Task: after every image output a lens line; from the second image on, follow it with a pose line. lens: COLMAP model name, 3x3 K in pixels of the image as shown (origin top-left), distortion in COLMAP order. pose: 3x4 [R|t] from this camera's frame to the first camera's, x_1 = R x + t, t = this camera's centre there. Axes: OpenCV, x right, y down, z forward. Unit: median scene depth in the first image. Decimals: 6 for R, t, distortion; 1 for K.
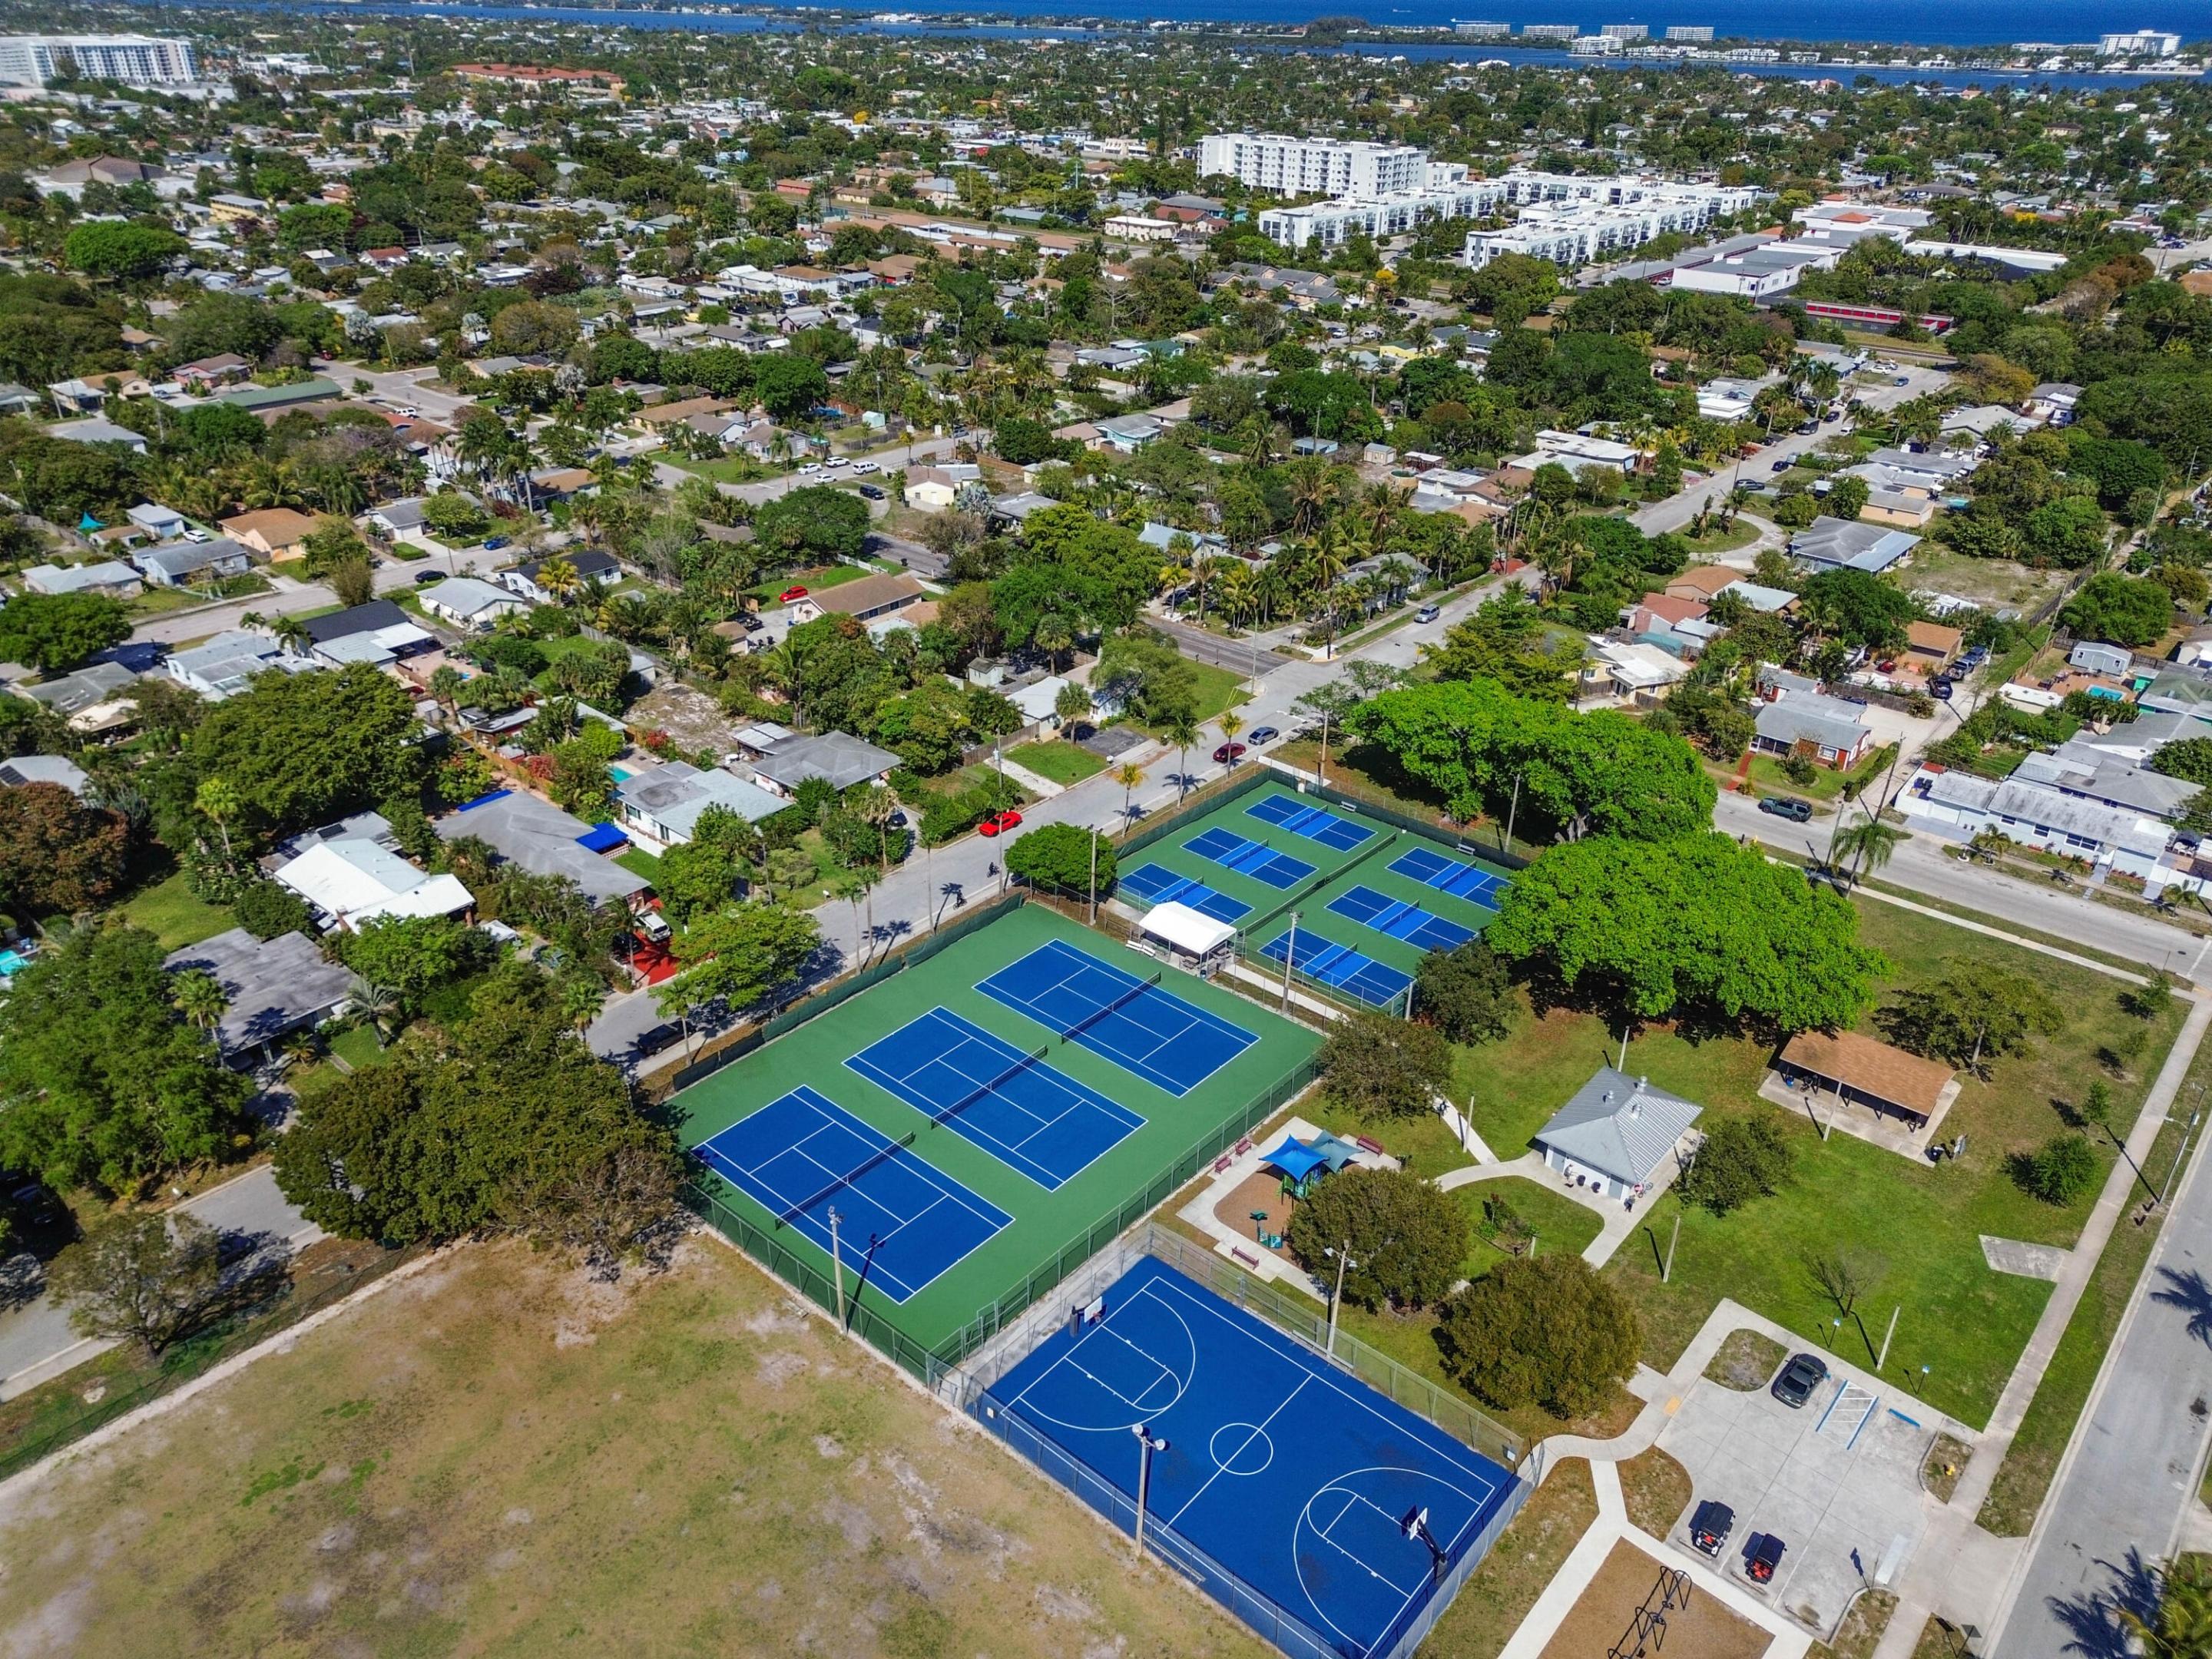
lens RADIAL K [[1578.8, 0, 1106.0], [0, 1578.8, 829.5], [0, 0, 1]] dist [0.026766, -0.002731]
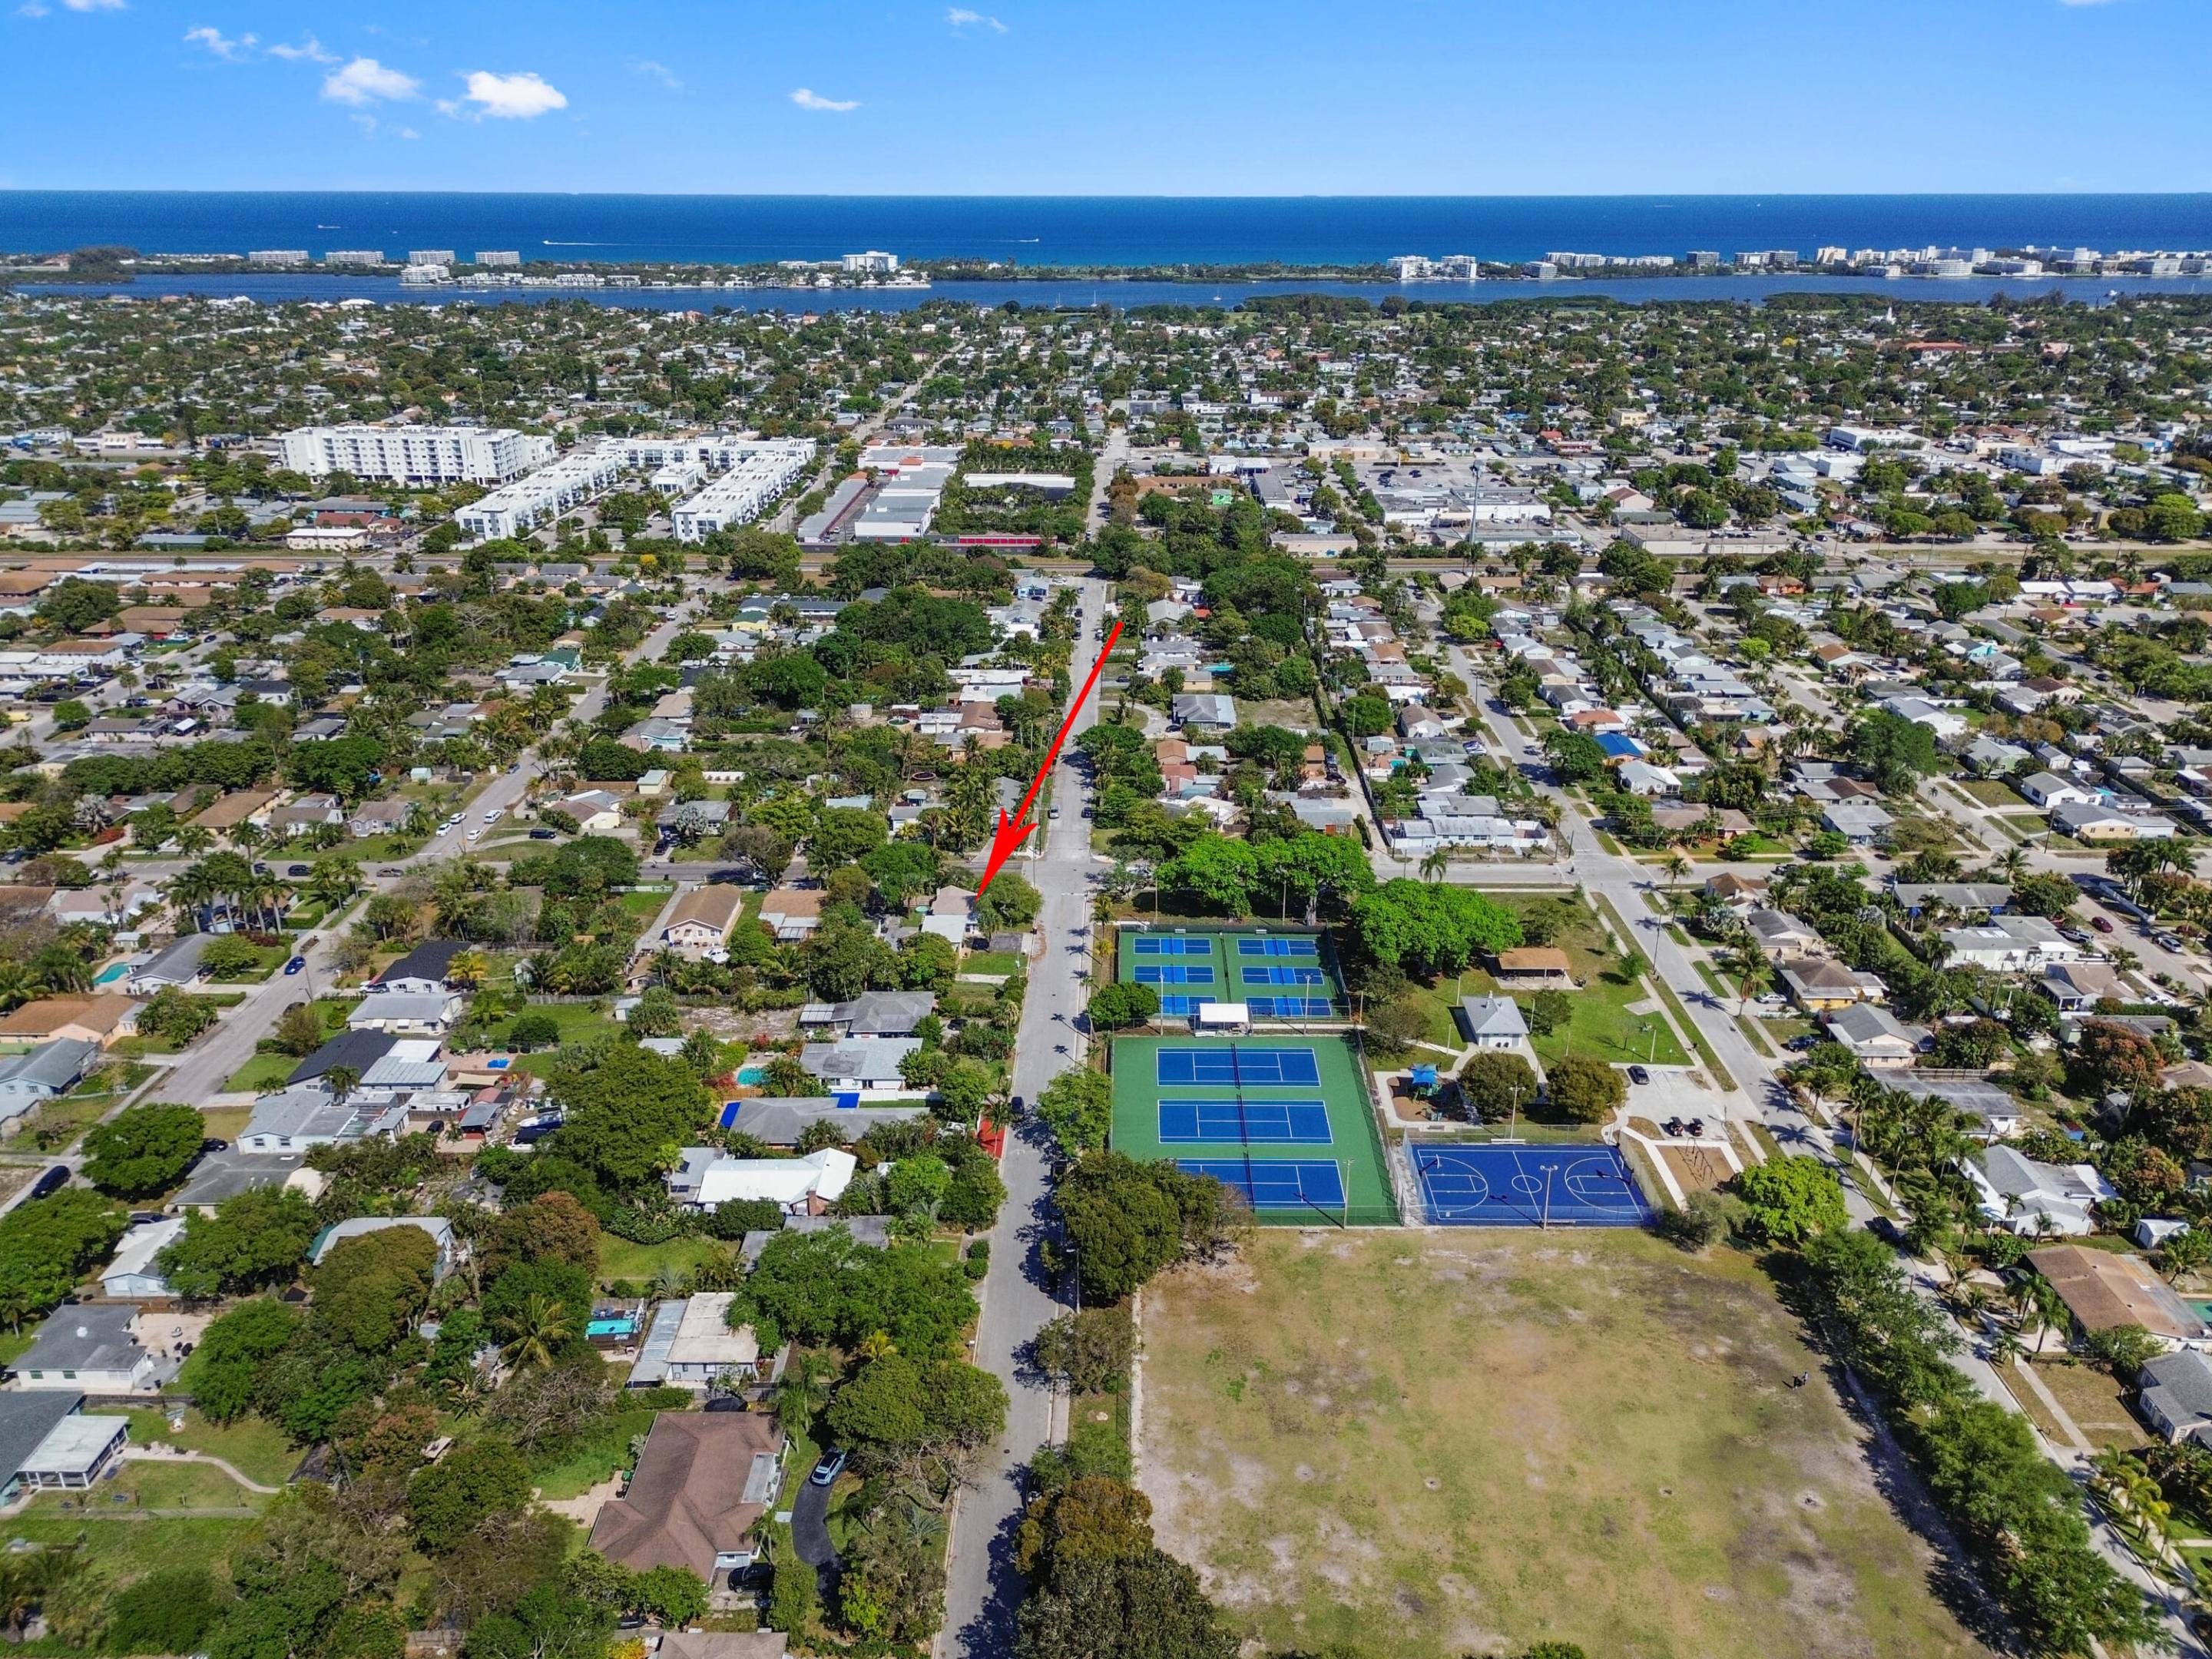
lens RADIAL K [[1562.2, 0, 1106.0], [0, 1562.2, 829.5], [0, 0, 1]] dist [0.058628, -0.057755]
pose [[0.763840, -0.254263, 0.593211, -0.812427], [0.313295, 0.949649, 0.003631, -0.140768], [-0.564265, 0.183077, 0.805039, -0.271353]]
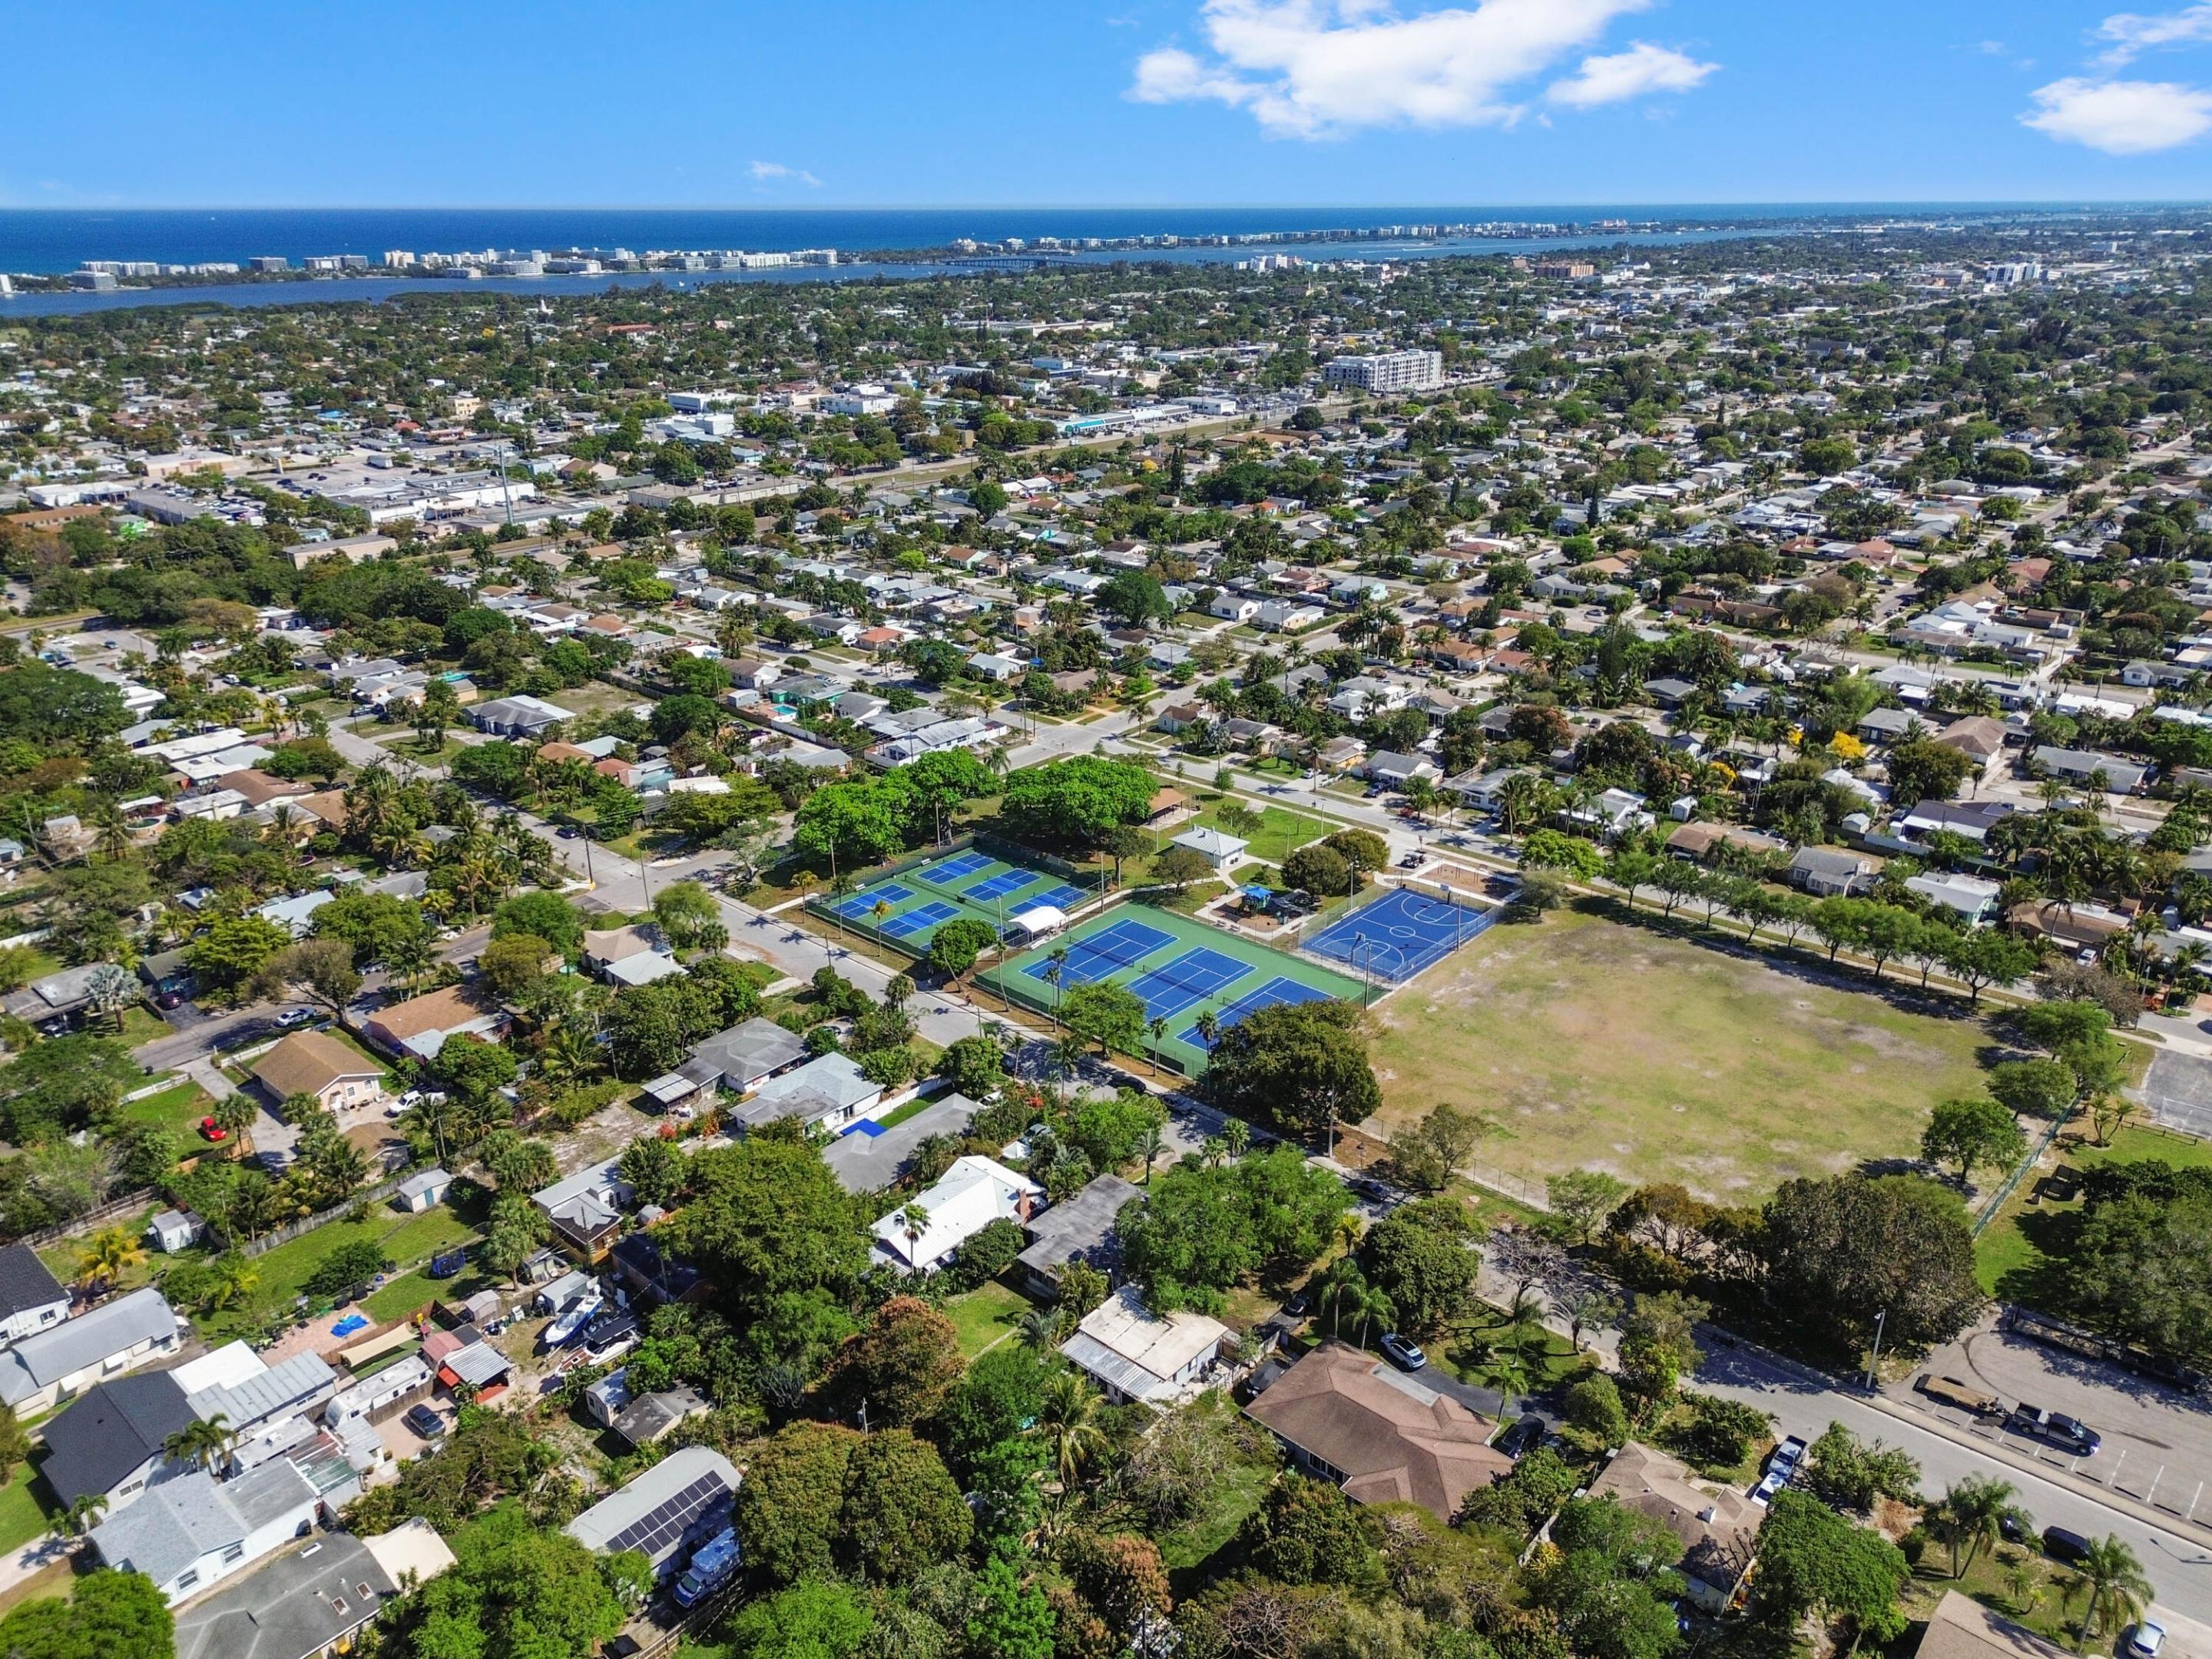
lens RADIAL K [[1562.2, 0, 1106.0], [0, 1562.2, 829.5], [0, 0, 1]] dist [0.058628, -0.057755]
pose [[0.017937, -0.380912, 0.924437, -1.173497], [0.474073, 0.817287, 0.327563, -0.426915], [-0.880303, 0.432375, 0.195240, 0.459796]]
